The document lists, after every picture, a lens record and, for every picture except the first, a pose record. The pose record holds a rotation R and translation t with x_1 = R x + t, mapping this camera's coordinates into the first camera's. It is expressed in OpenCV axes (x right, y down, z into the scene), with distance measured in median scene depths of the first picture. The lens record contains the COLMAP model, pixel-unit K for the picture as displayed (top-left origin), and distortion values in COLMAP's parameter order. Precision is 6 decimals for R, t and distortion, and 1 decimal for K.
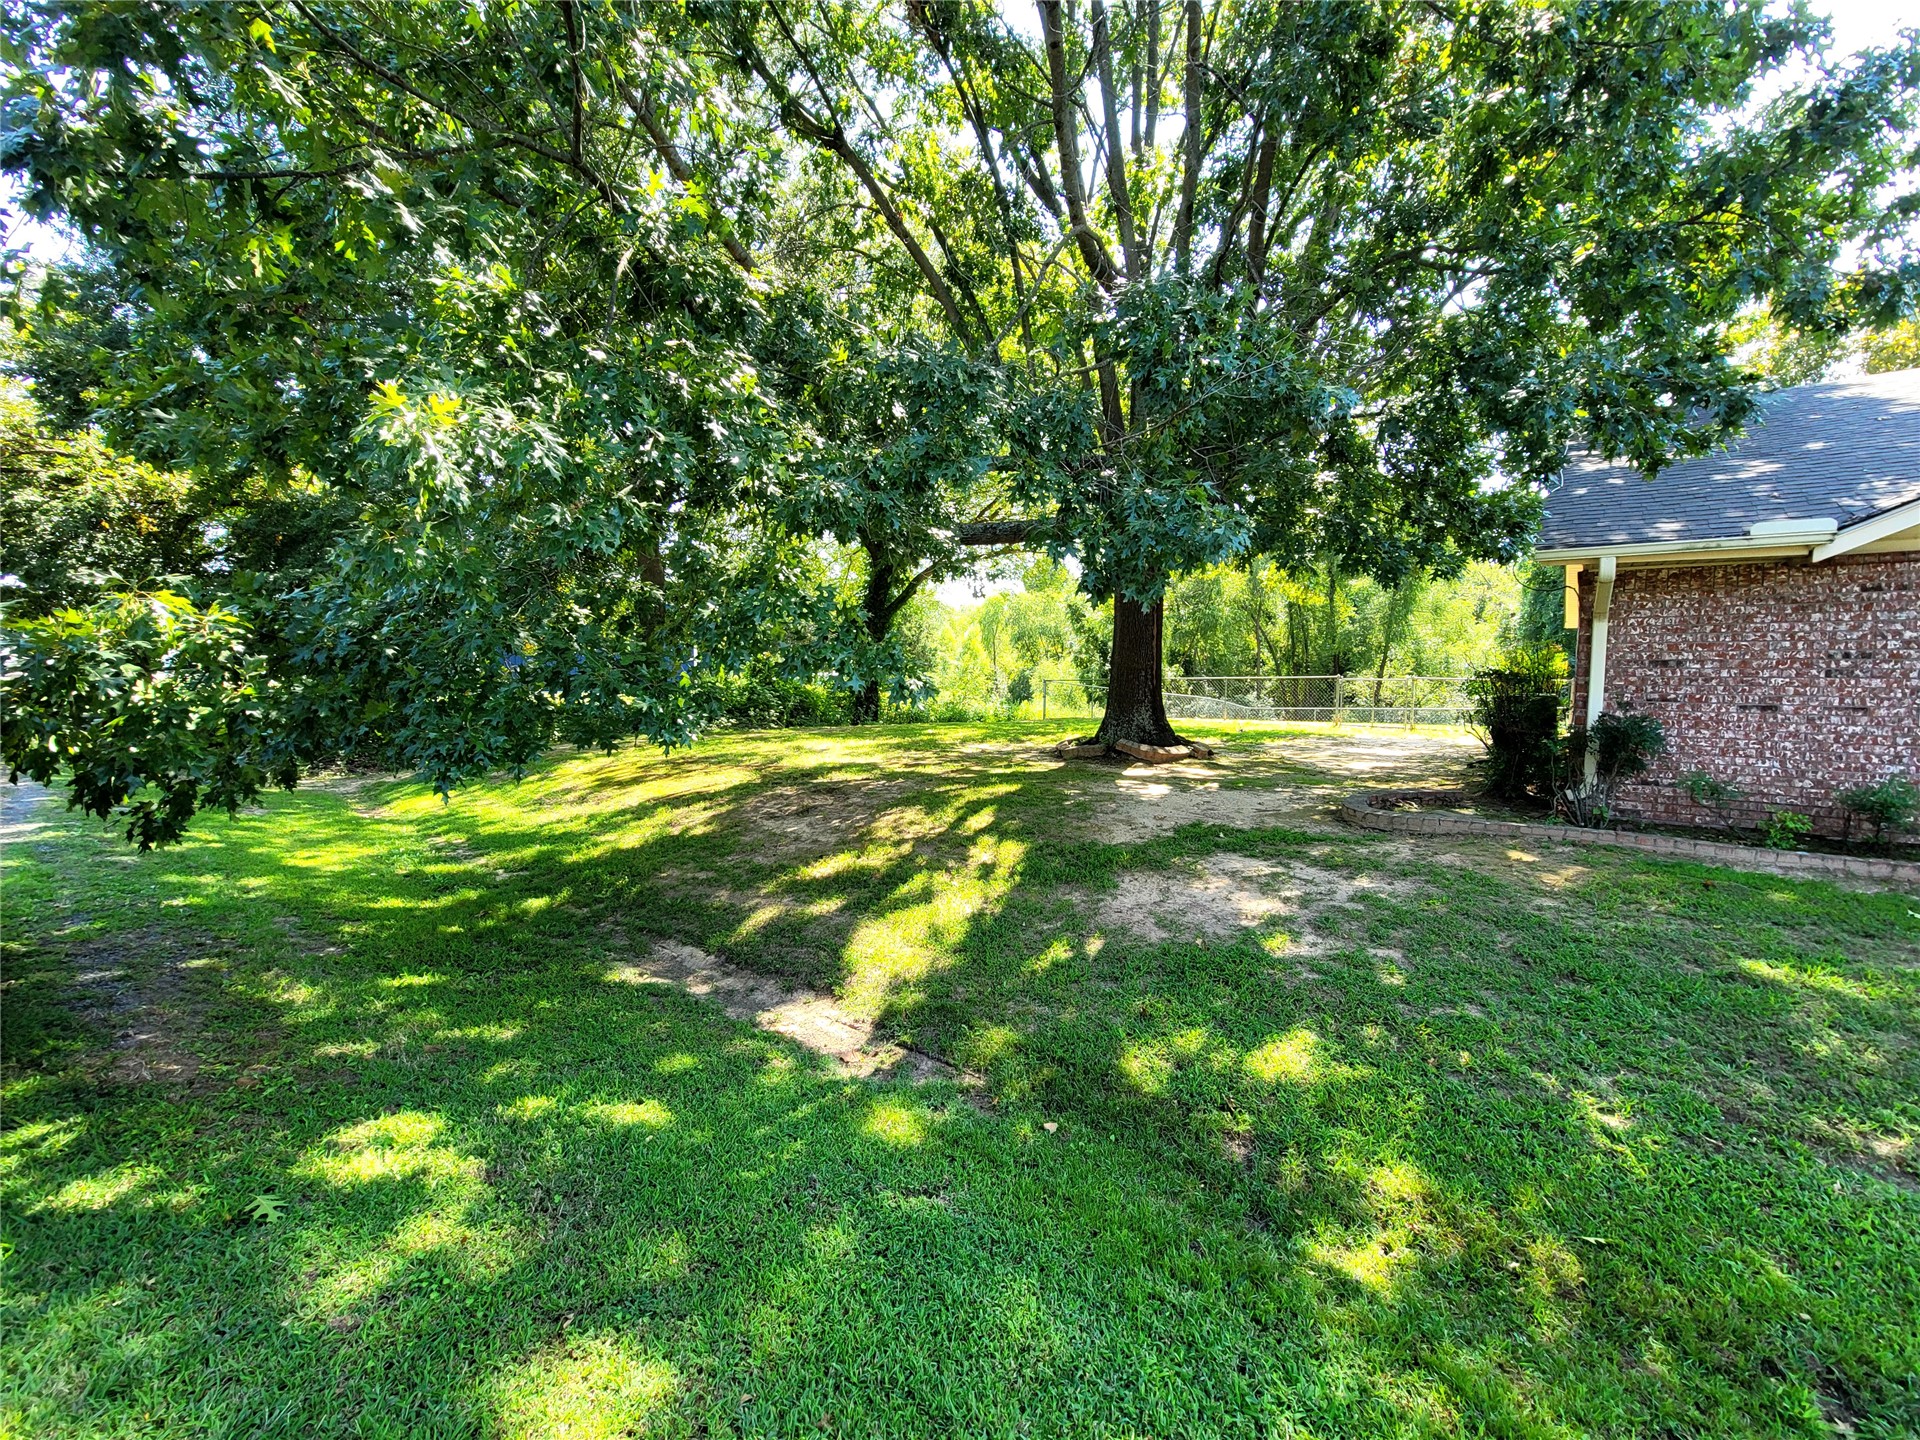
lens RADIAL K [[789.8, 0, 953.2], [0, 789.8, 722.8], [0, 0, 1]] dist [-0.004334, -0.000048]
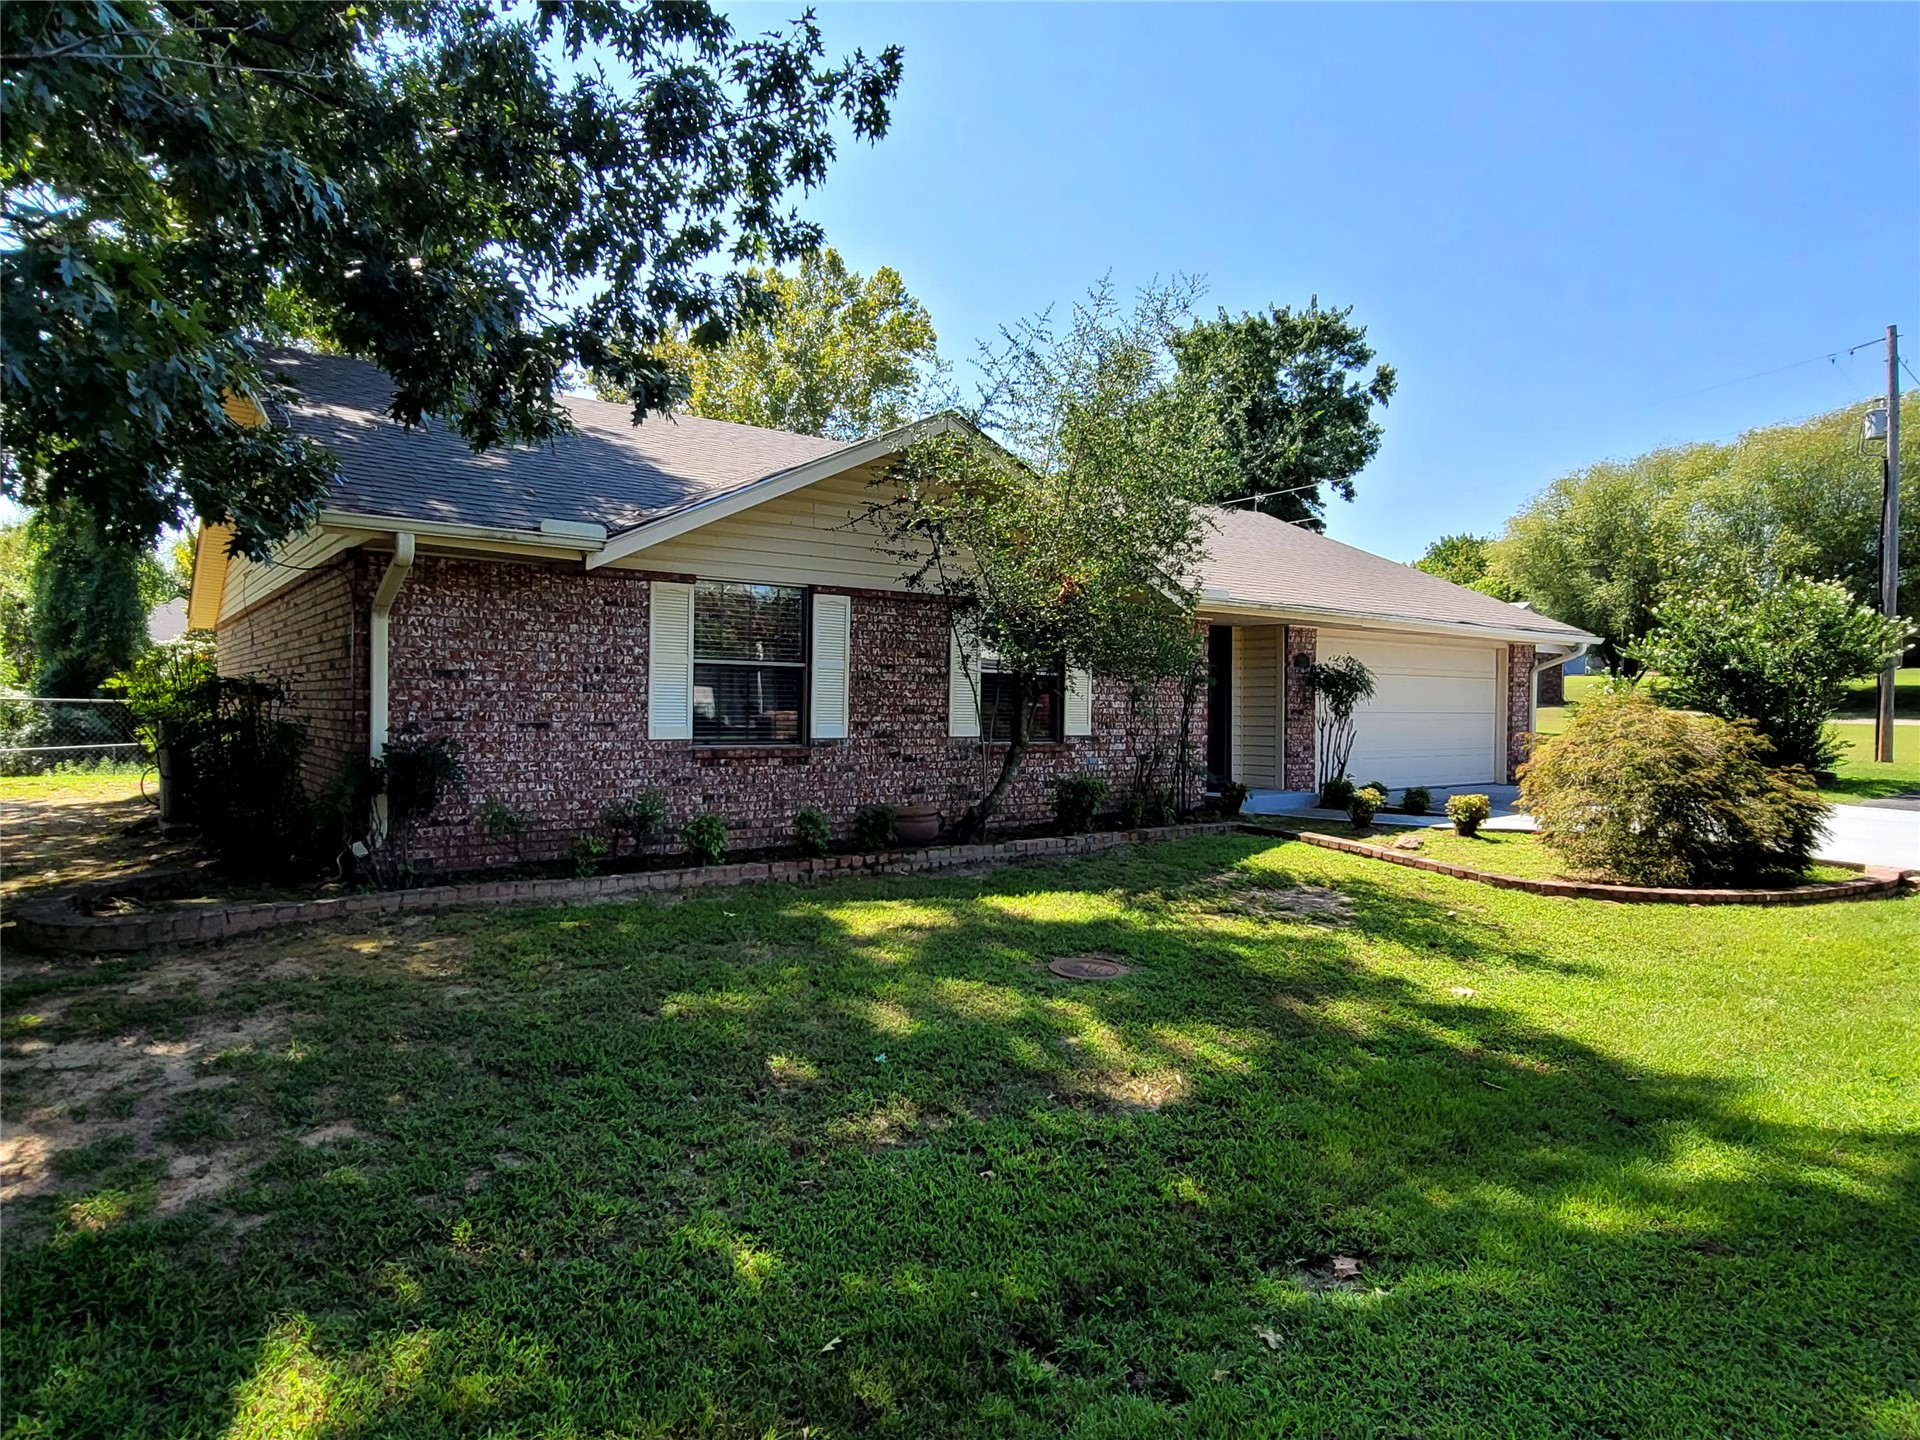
lens RADIAL K [[1149.1, 0, 963.7], [0, 1149.1, 715.9], [0, 0, 1]] dist [0.000754, 0.003885]
pose [[0.242114, -0.008345, 0.970212, -0.125748], [0.054580, 0.998497, -0.005032, 0.003066], [-0.968712, 0.054173, 0.242205, 0.208376]]
